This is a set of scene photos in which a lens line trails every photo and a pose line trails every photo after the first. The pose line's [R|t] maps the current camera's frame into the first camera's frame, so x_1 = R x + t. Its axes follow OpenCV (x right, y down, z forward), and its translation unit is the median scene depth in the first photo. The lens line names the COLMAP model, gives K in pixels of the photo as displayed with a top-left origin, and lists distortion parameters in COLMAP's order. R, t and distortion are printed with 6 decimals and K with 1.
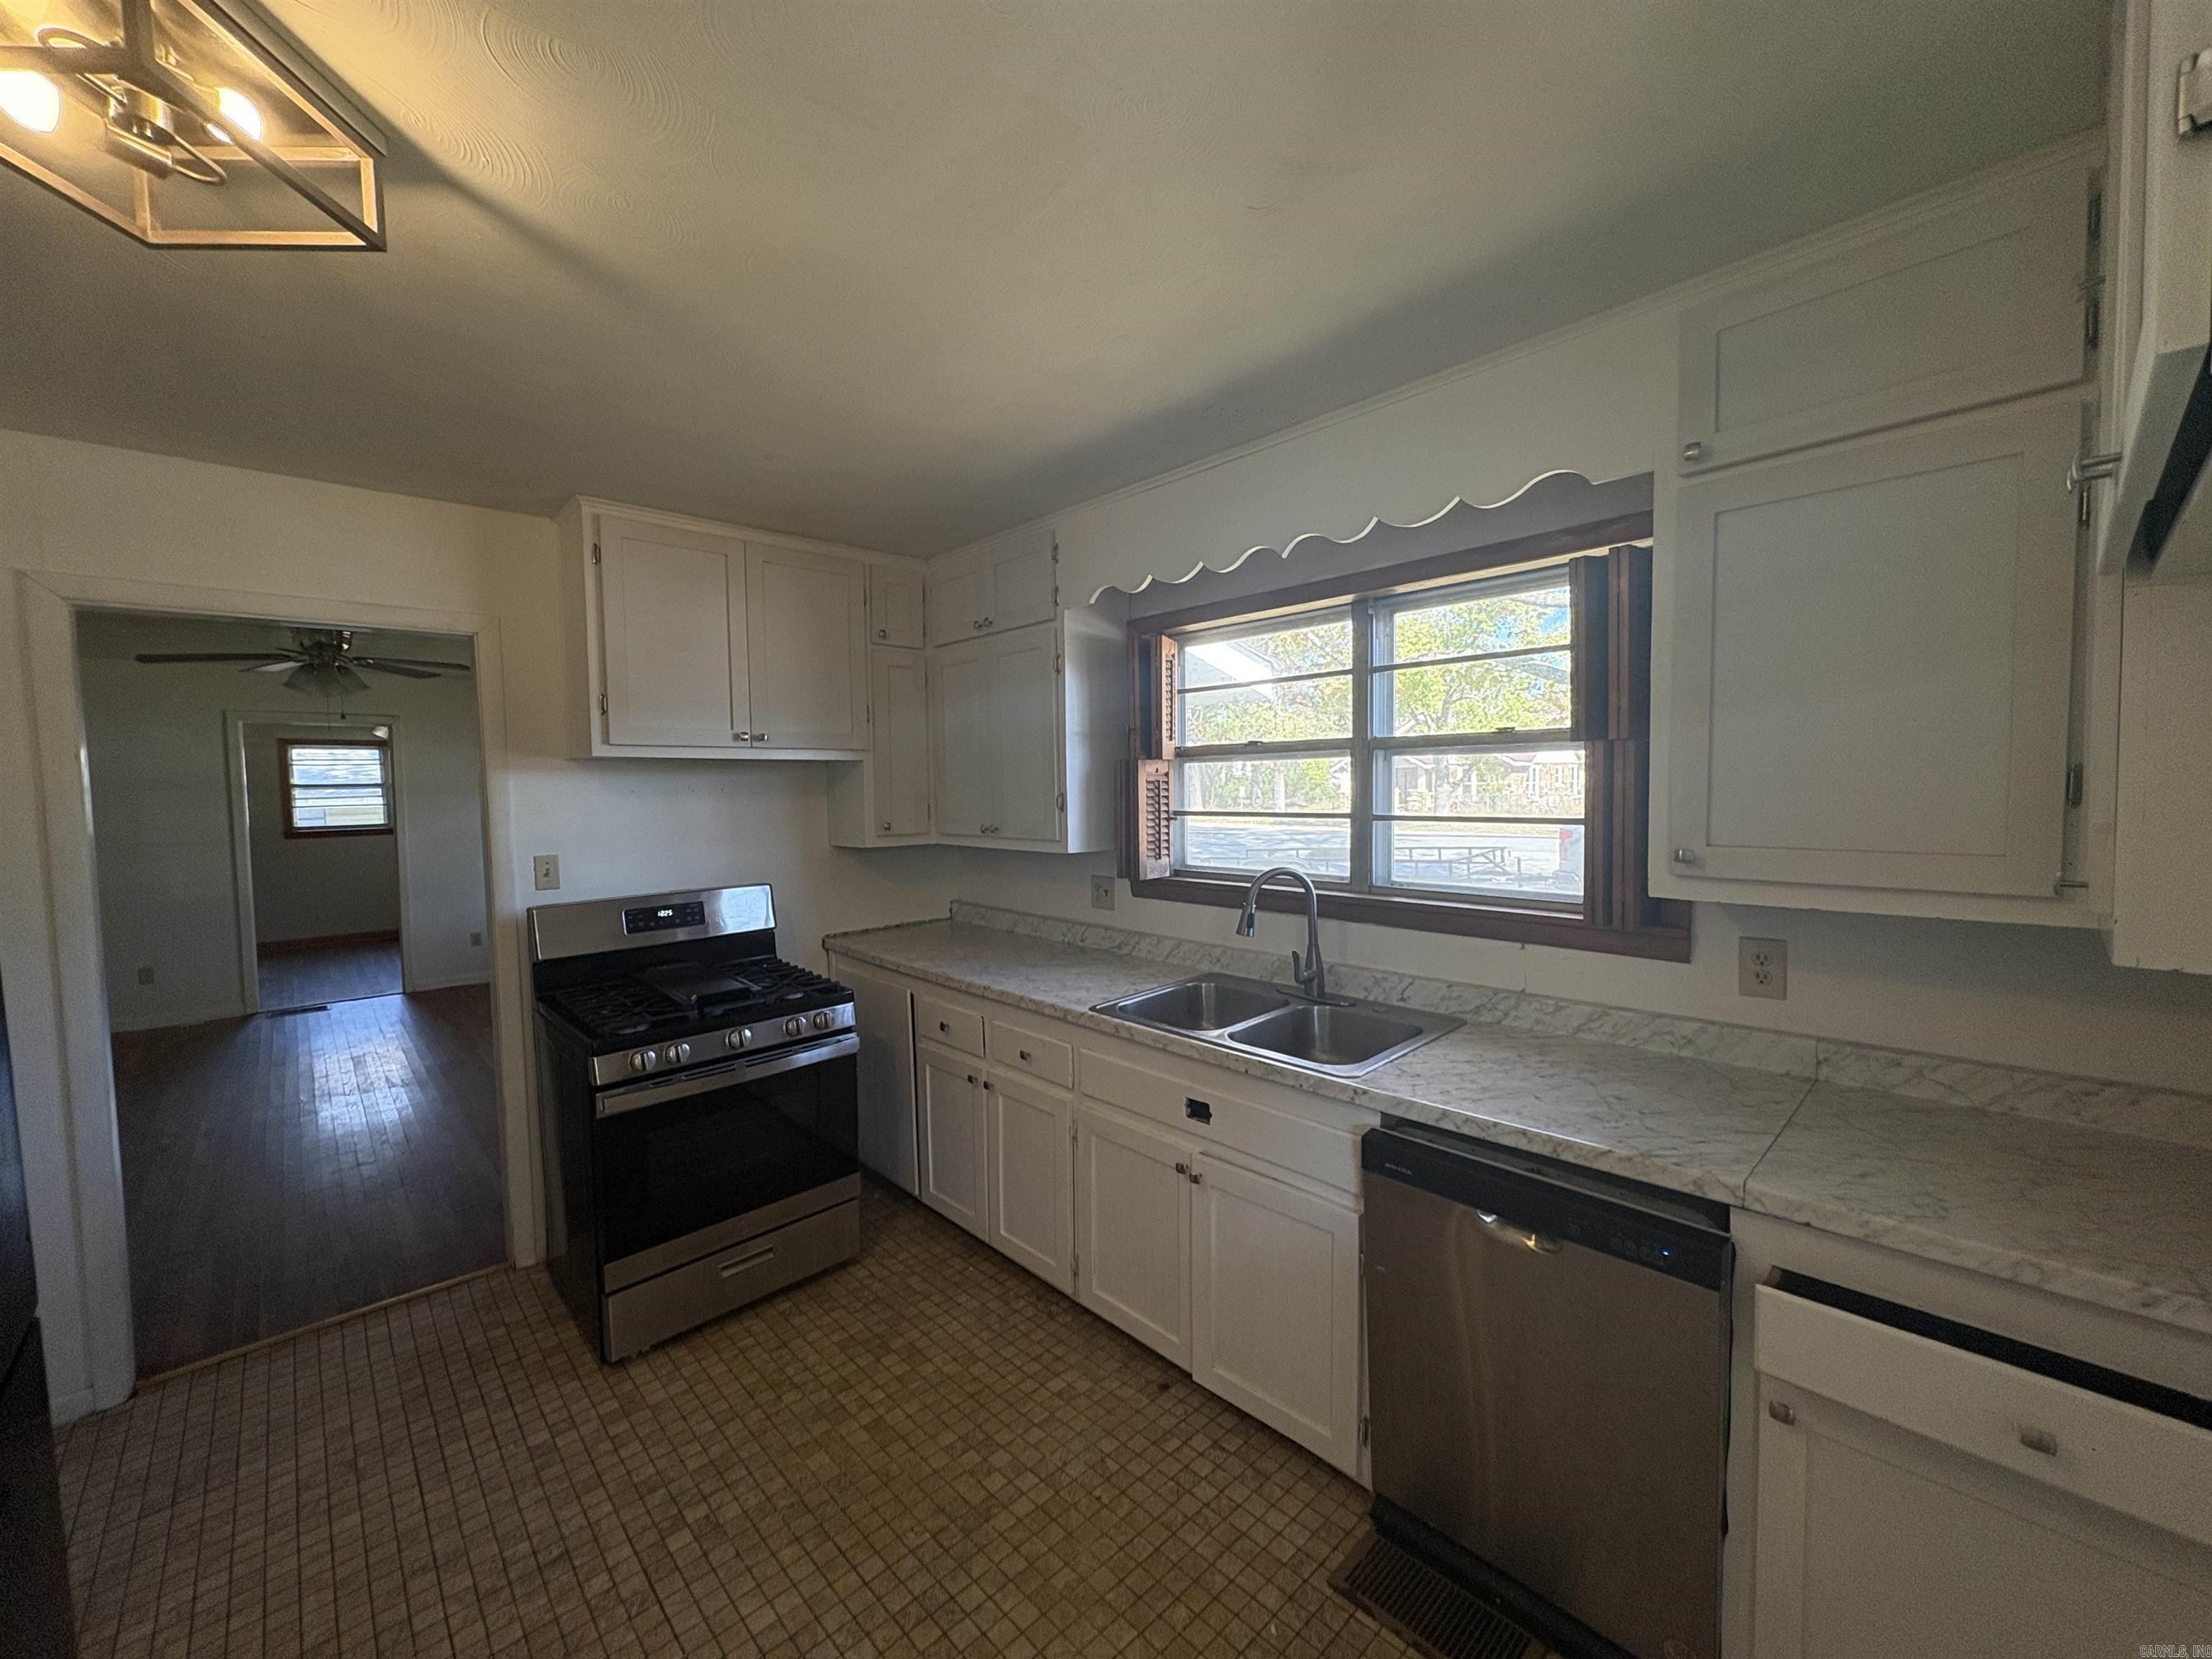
lens RADIAL K [[875.9, 0, 1104.7], [0, 875.9, 827.8], [0, 0, 1]] dist [0.000047, 0.000012]
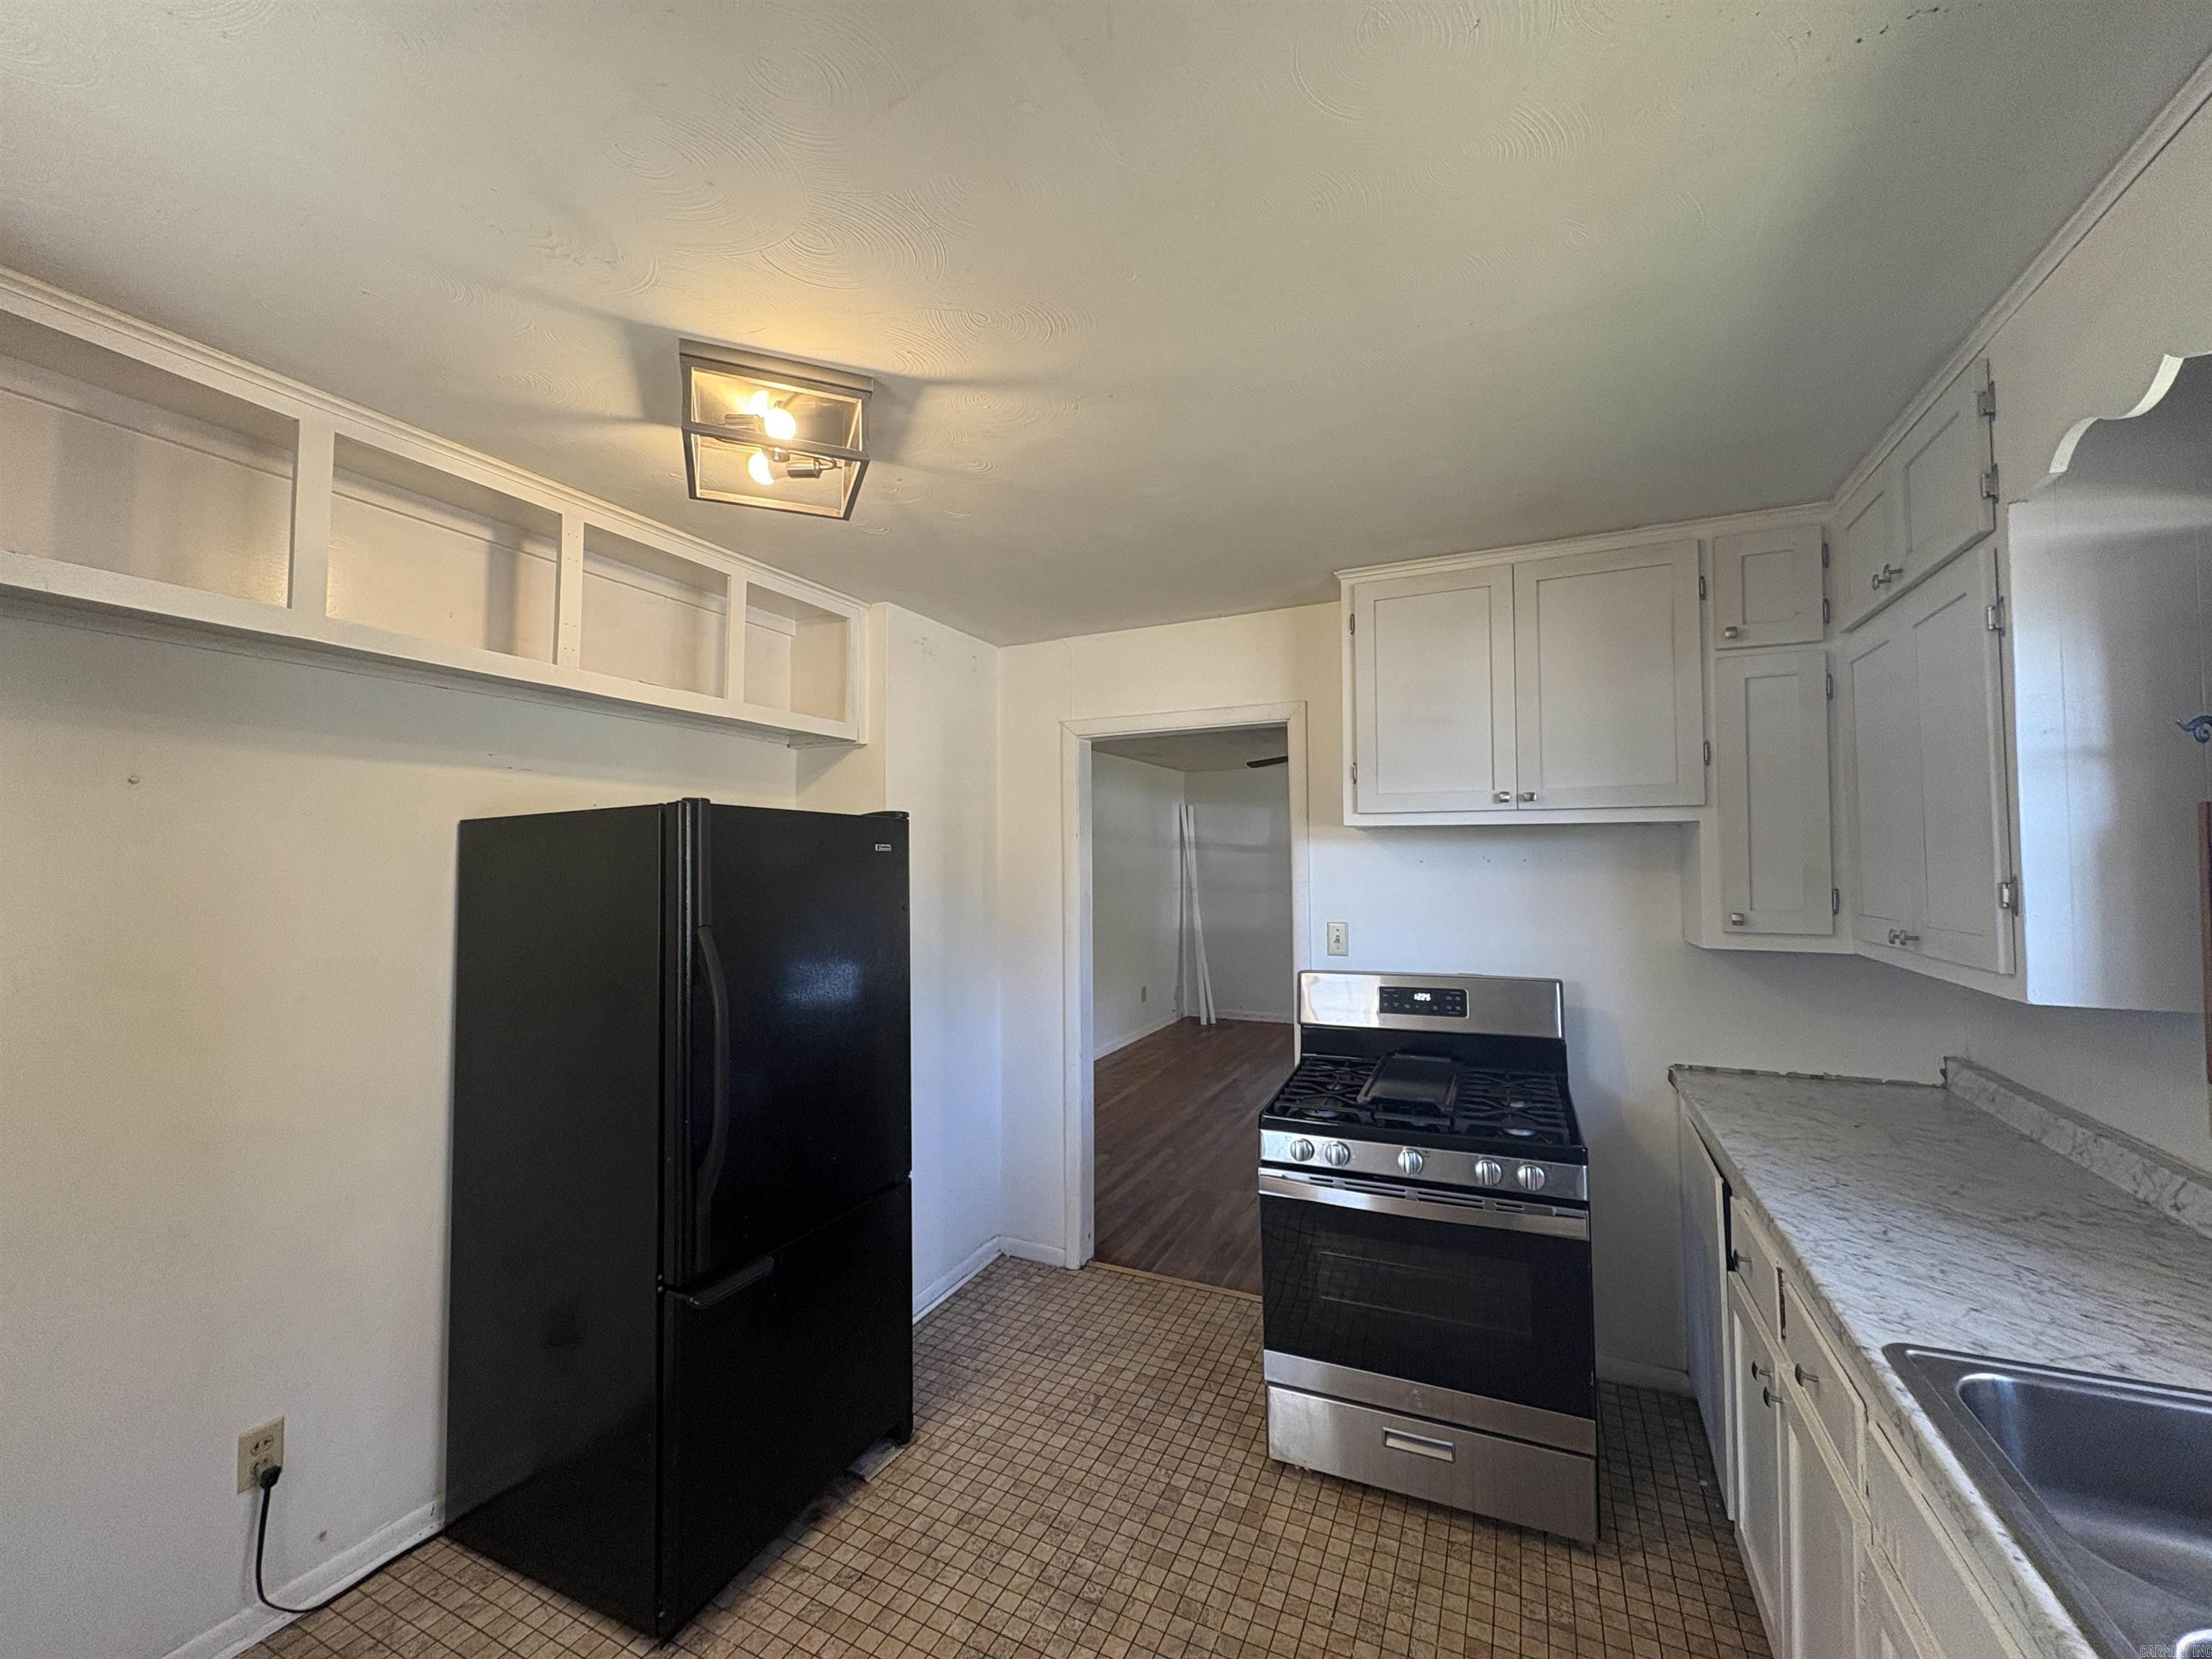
lens RADIAL K [[875.9, 0, 1104.7], [0, 875.9, 827.8], [0, 0, 1]] dist [0.000047, 0.000012]
pose [[0.360529, -0.021570, -0.932499, 0.232264], [-0.046693, 0.998062, -0.041140, -0.024832], [0.931579, 0.058373, 0.358823, 0.369591]]
